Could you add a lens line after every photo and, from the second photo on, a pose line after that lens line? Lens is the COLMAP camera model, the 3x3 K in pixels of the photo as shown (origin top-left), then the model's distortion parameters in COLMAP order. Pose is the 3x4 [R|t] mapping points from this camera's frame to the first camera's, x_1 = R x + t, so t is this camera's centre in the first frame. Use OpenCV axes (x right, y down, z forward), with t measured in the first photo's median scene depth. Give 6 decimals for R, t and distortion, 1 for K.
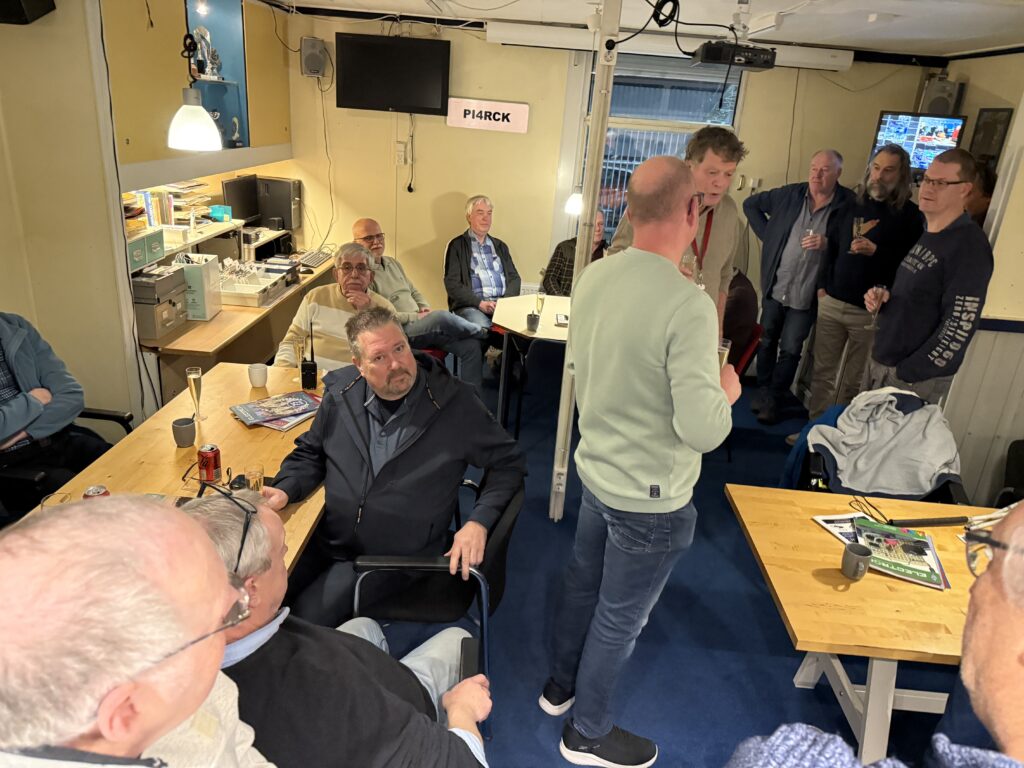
lens RADIAL K [[720.0, 0, 507.8], [0, 720.0, 380.3], [0, 0, 1]] dist [0.032565, -0.056574]
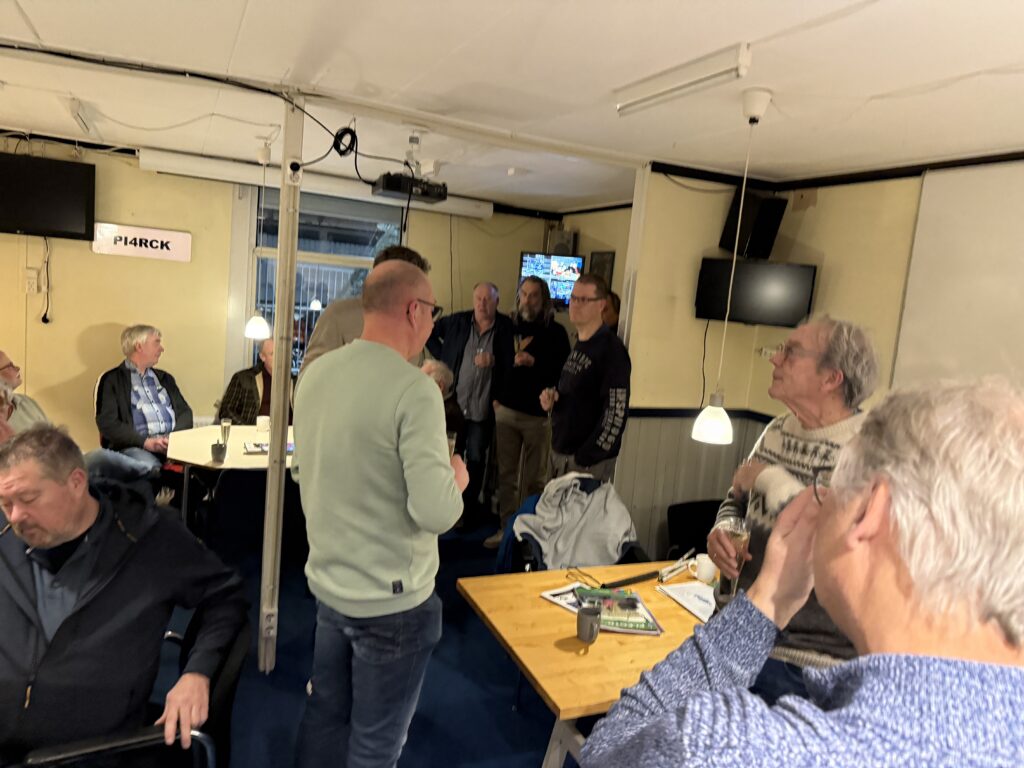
lens RADIAL K [[709.1, 0, 519.5], [0, 709.1, 372.4], [0, 0, 1]] dist [0.098627, -0.153699]
pose [[0.887480, -0.043290, 0.458807, -0.051668], [0.136139, 0.975773, -0.171268, 0.035733], [-0.440278, 0.214458, 0.871873, 0.027798]]
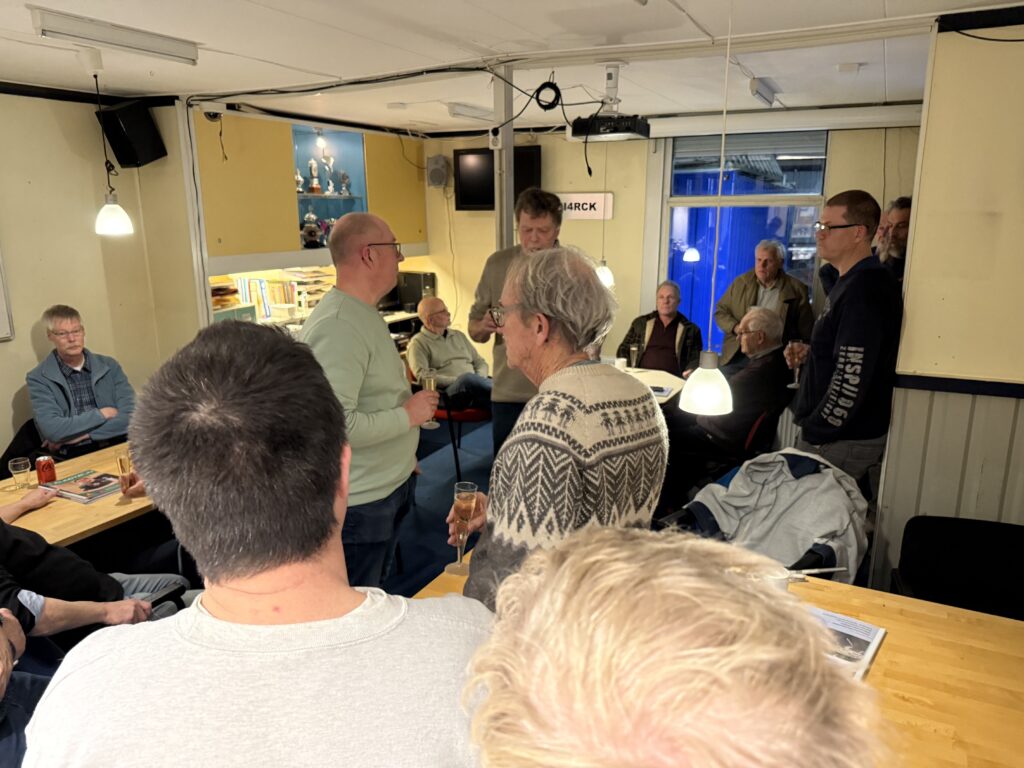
lens RADIAL K [[720.0, 0, 507.8], [0, 720.0, 380.3], [0, 0, 1]] dist [0.032565, -0.056574]
pose [[0.906721, 0.018769, -0.421313, 0.589459], [-0.077259, 0.989495, -0.122192, 0.064090], [0.414594, 0.143344, 0.898646, 0.019887]]
